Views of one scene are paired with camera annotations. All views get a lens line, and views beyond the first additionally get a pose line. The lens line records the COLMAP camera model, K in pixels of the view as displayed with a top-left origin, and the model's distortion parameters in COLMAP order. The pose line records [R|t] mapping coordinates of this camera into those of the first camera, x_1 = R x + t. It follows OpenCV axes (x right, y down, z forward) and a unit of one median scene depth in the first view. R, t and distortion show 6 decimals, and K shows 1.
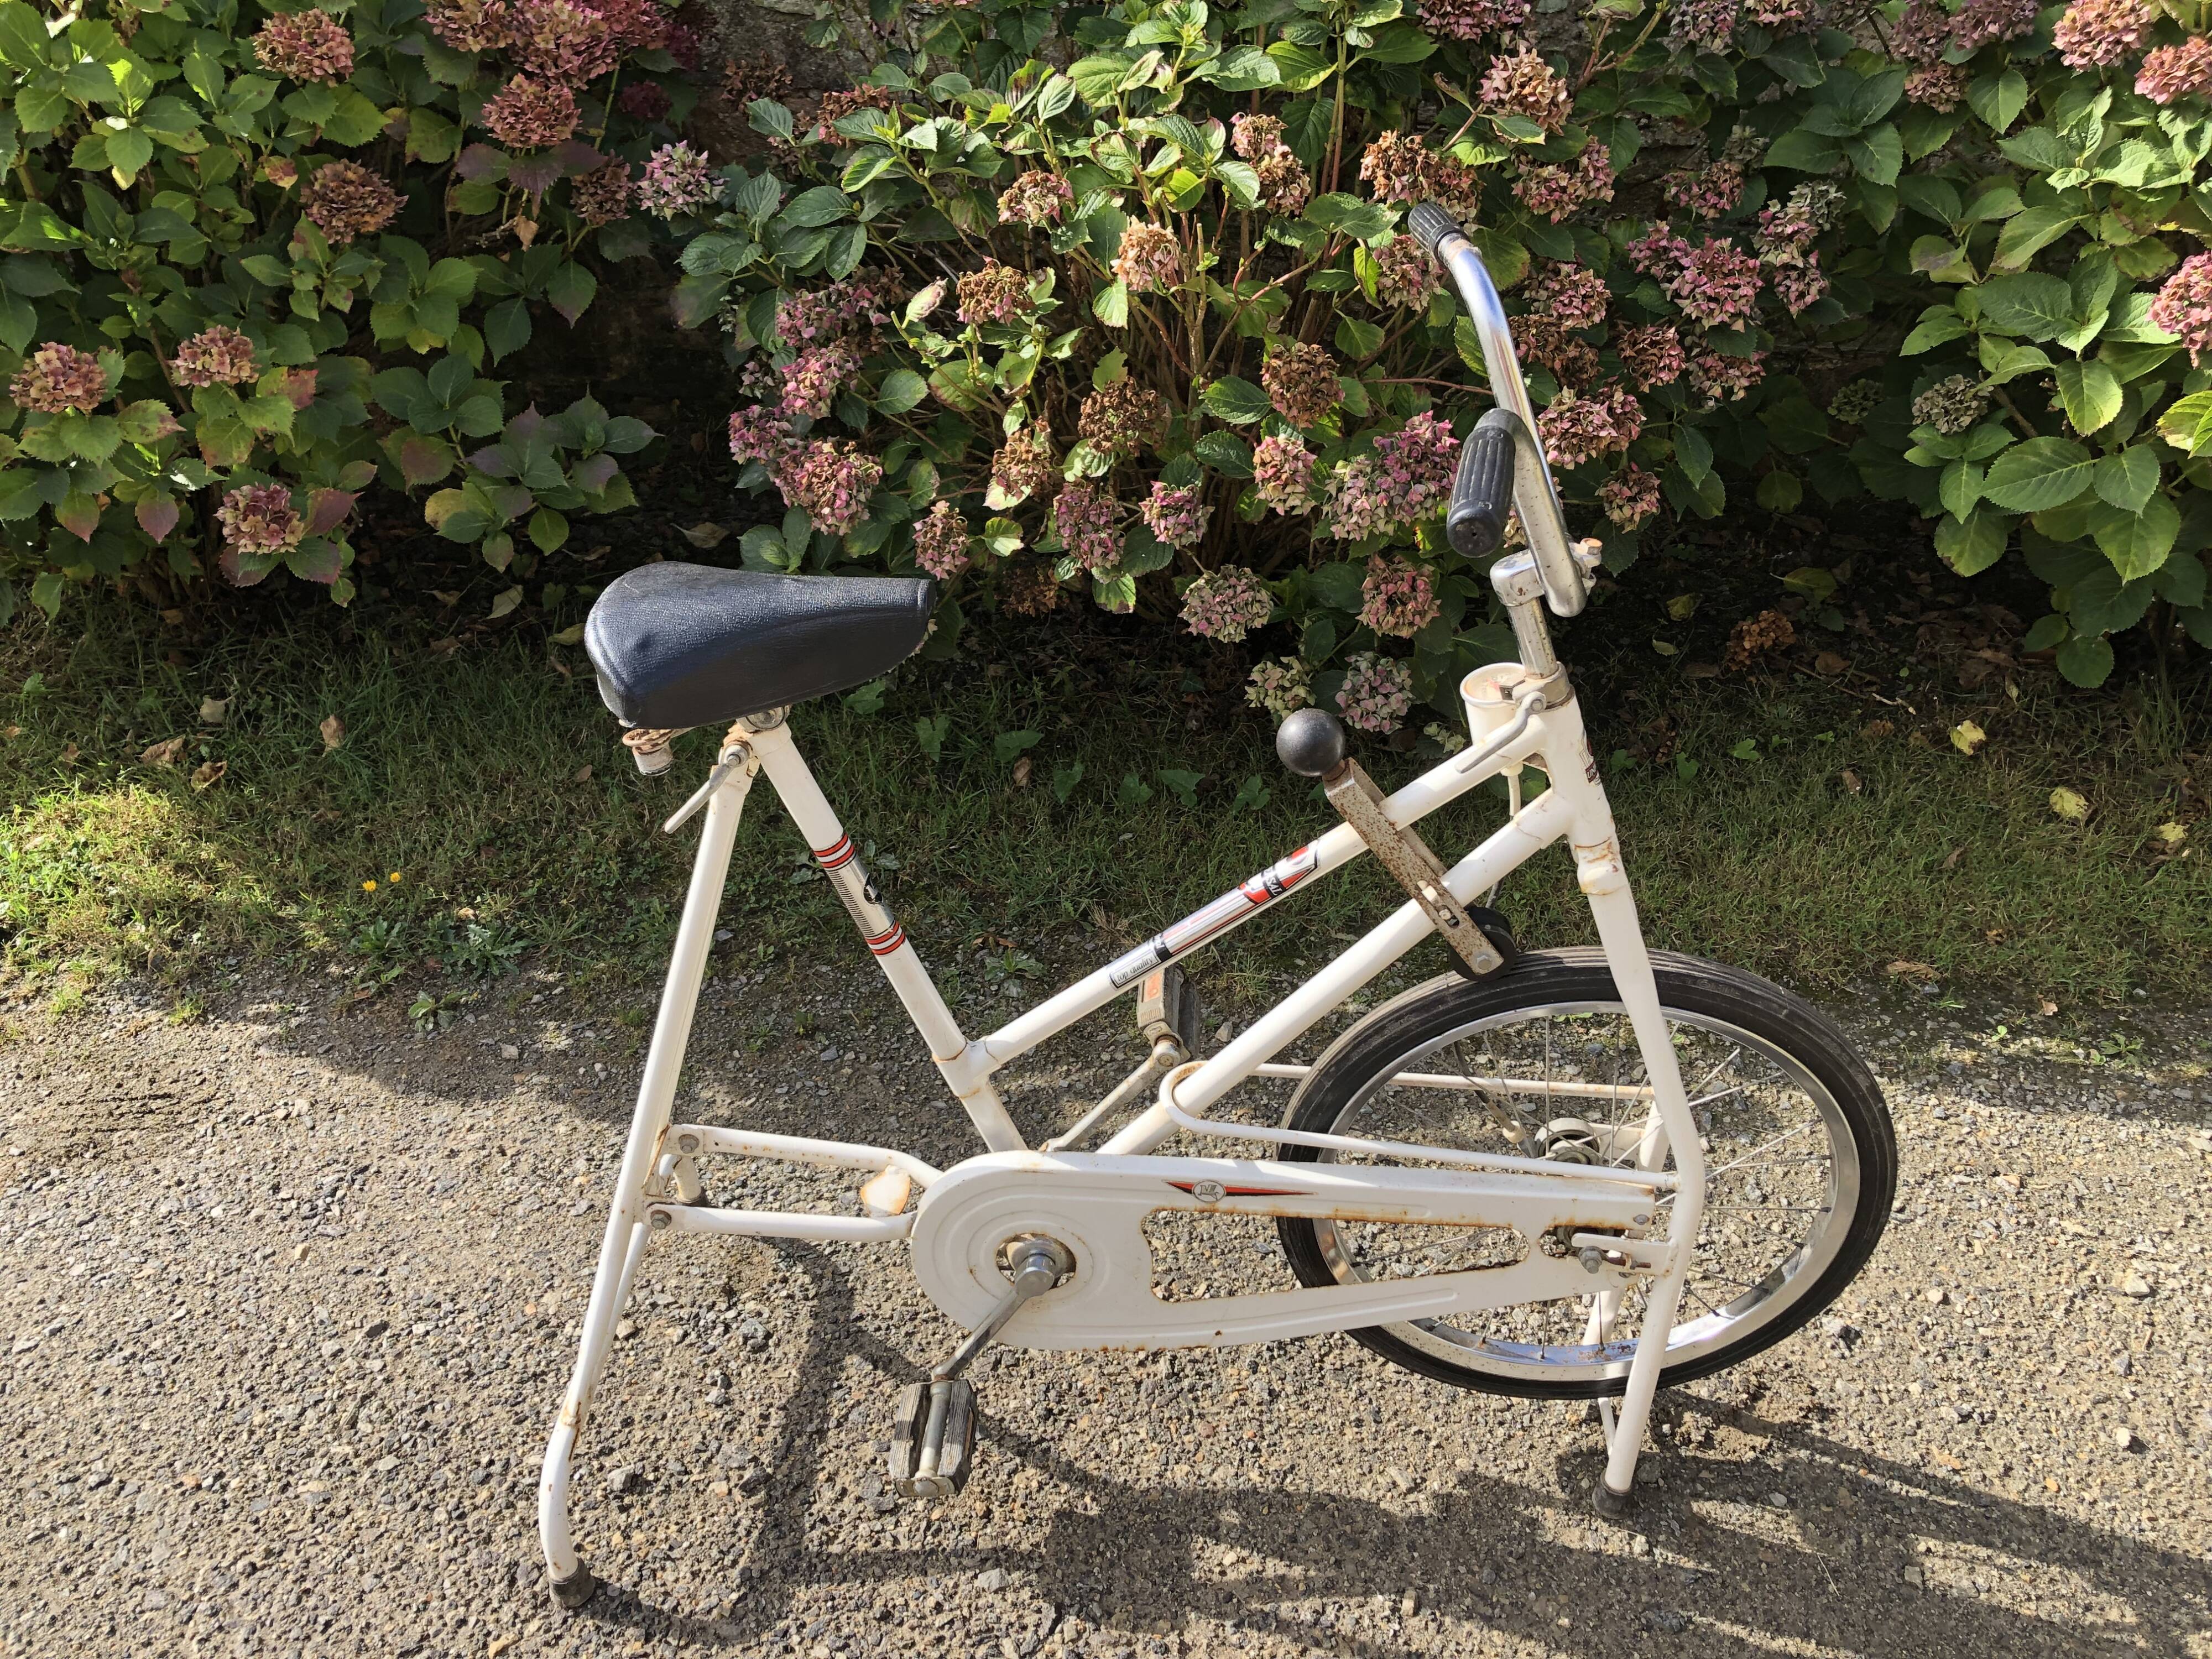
lens RADIAL K [[1797.7, 0, 1101.5], [0, 1797.7, 799.5], [0, 0, 1]] dist [0.000424, 0.027752]
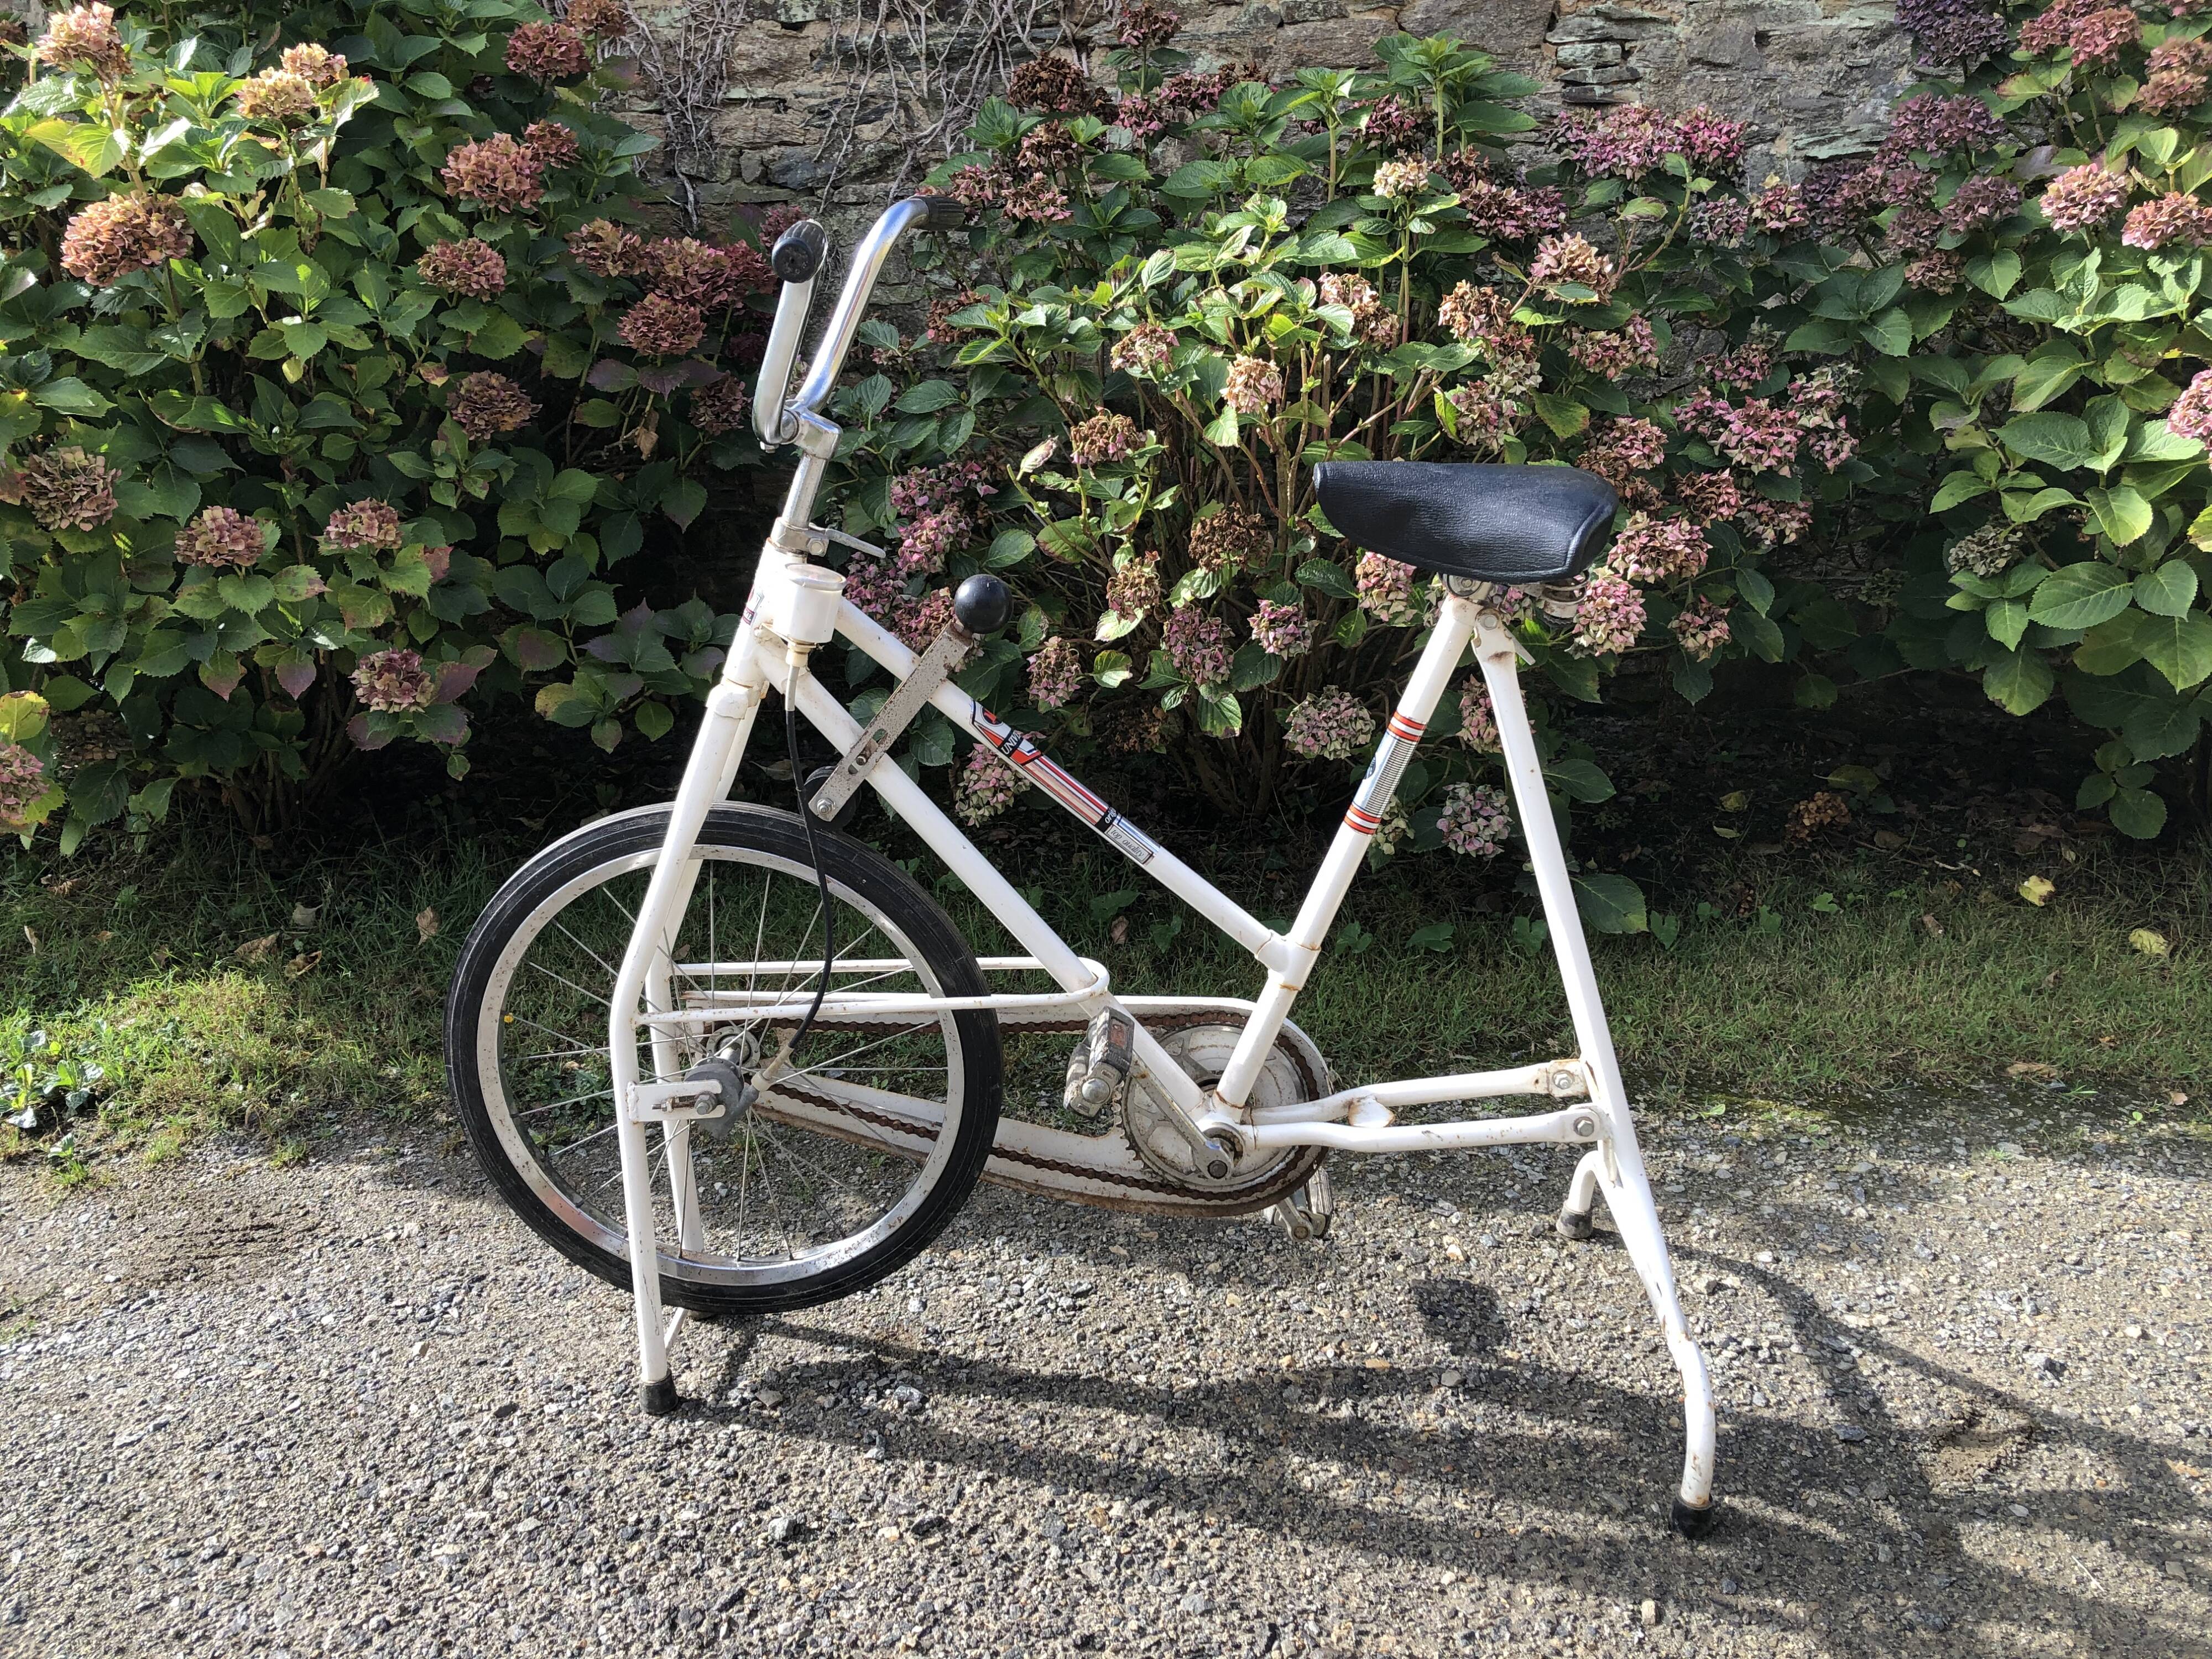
lens RADIAL K [[1792.9, 0, 1112.9], [0, 1792.9, 807.7], [0, 0, 1]] dist [0.005070, 0.017866]
pose [[0.999429, -0.025224, 0.022488, -0.101427], [0.029813, 0.971462, -0.235315, 0.225082], [-0.015910, 0.235851, 0.971659, 0.008409]]
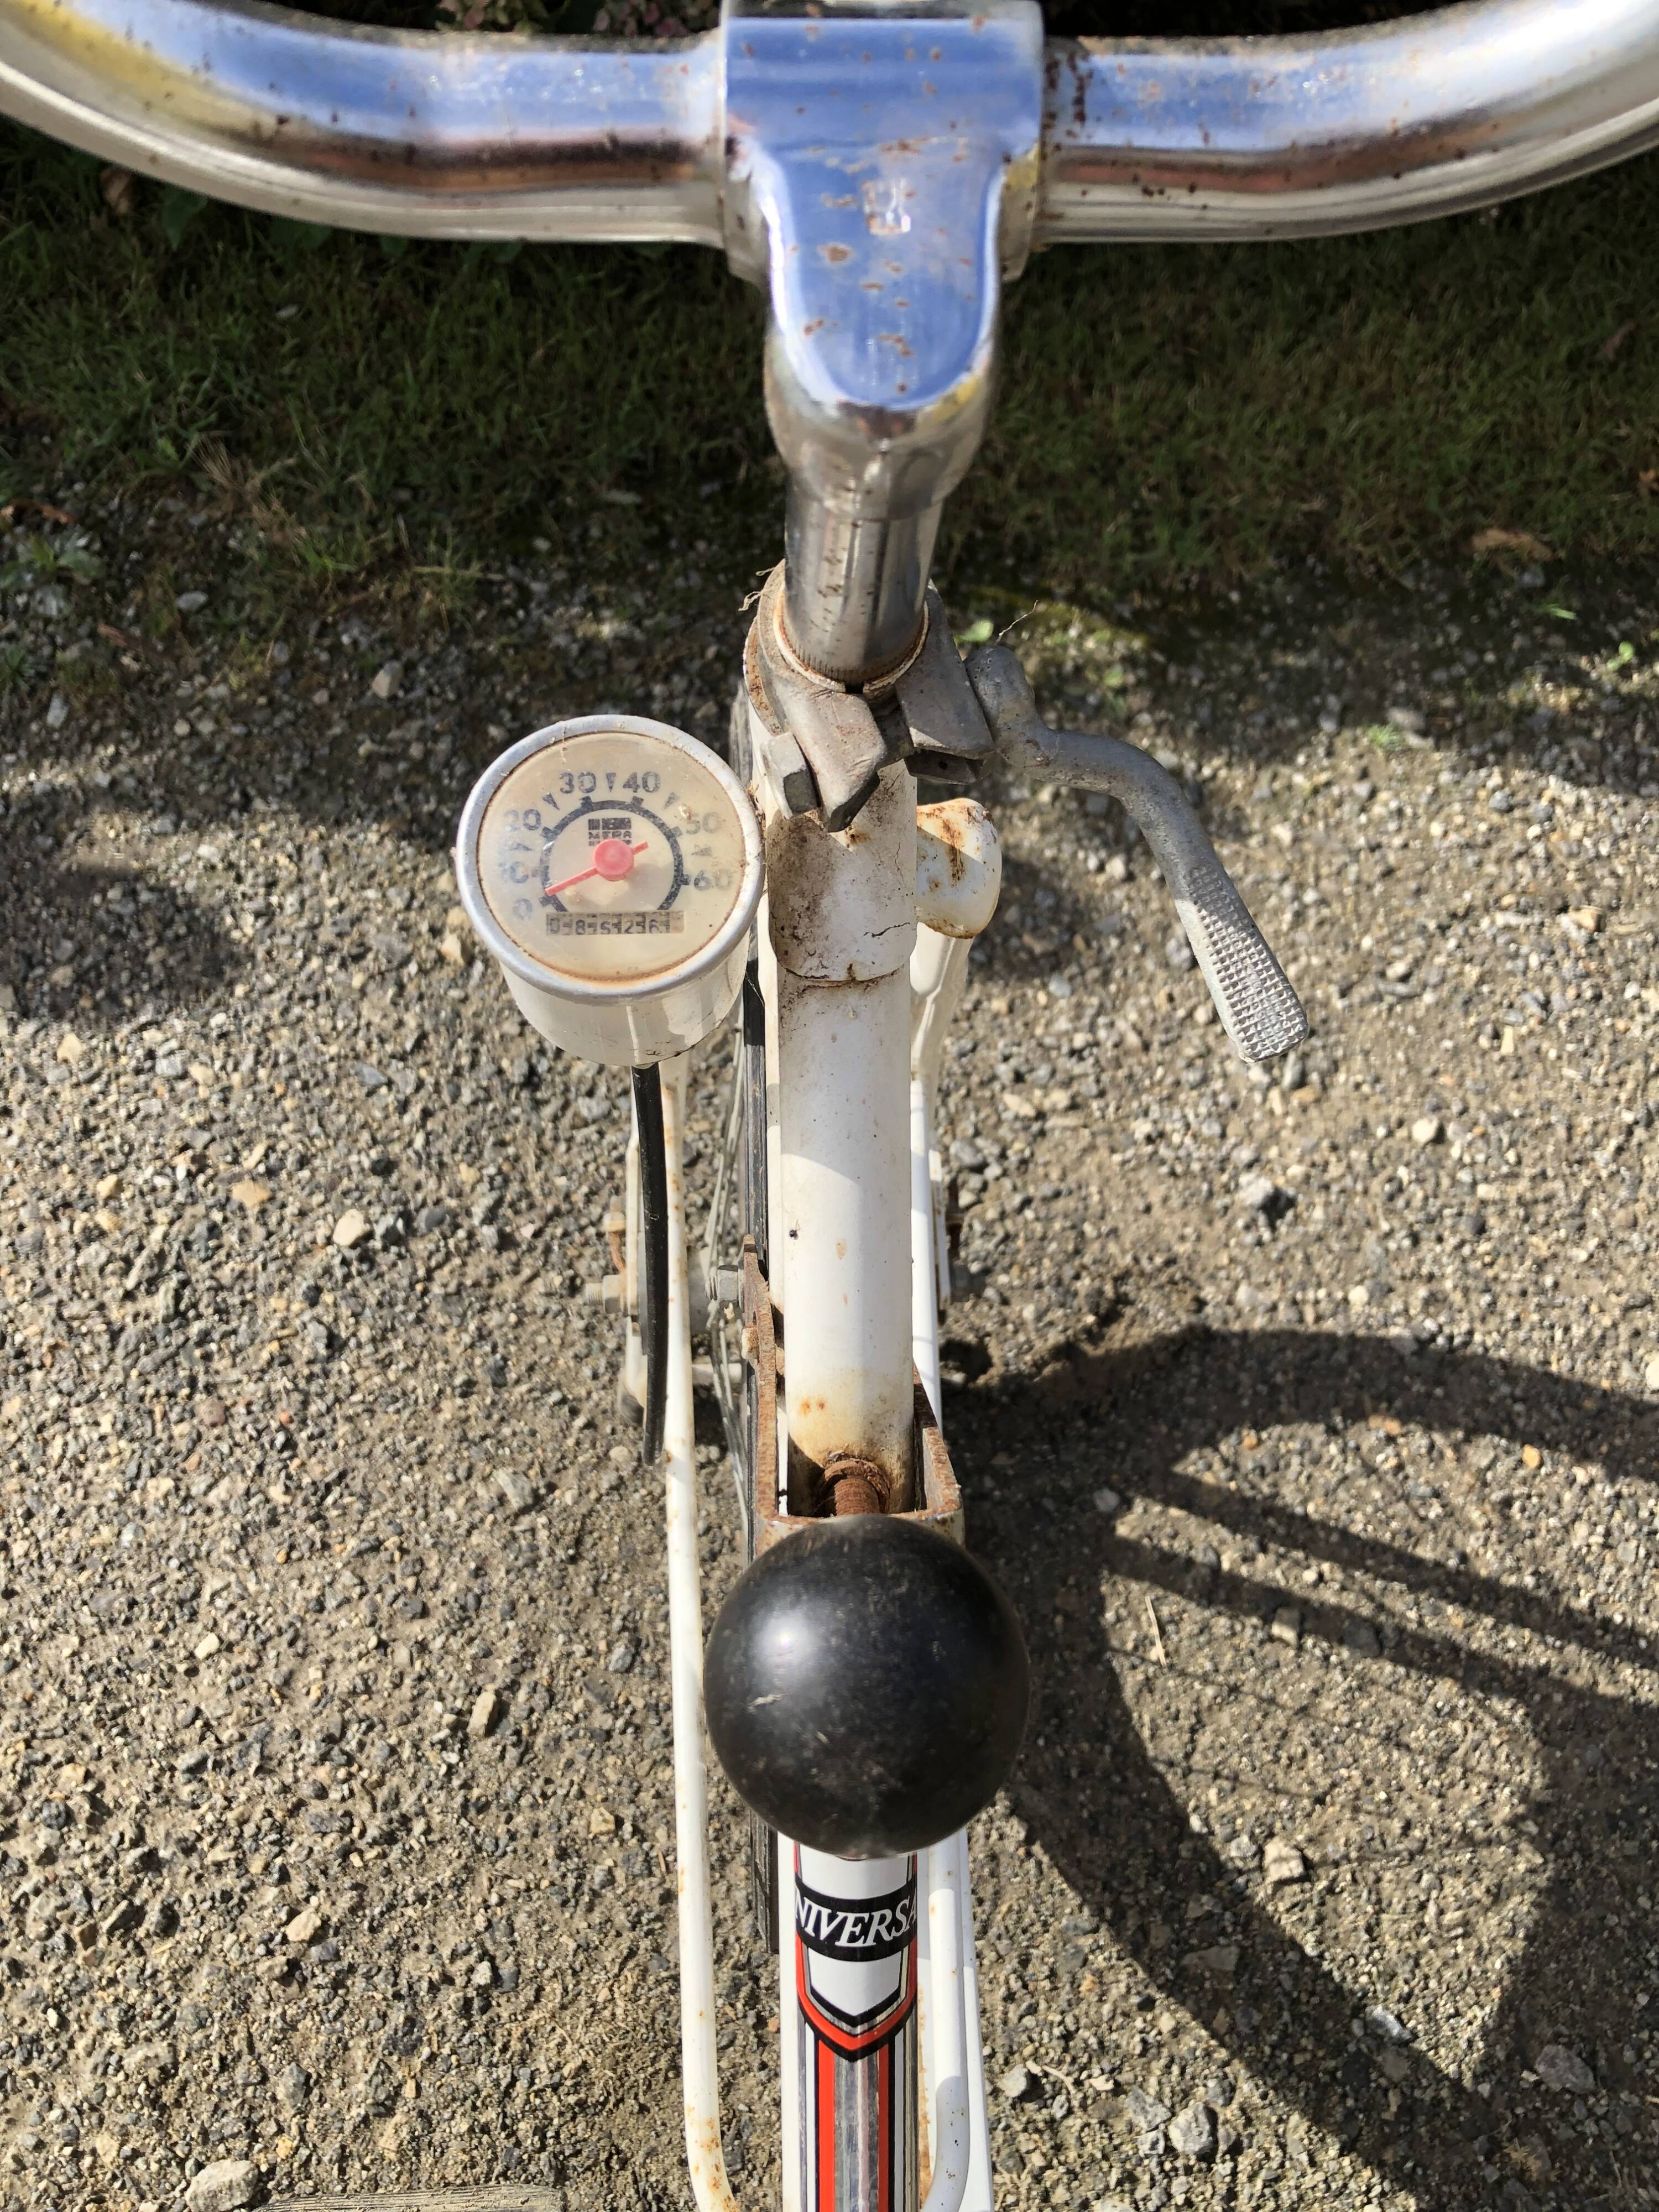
lens RADIAL K [[1797.7, 0, 856.5], [0, 1797.7, 1080.2], [0, 0, 1]] dist [0.000424, 0.027752]
pose [[0.998907, -0.023301, 0.040515, 0.248969], [0.002534, 0.892588, 0.450866, -0.029830], [-0.046669, -0.450271, 0.891671, 0.473076]]
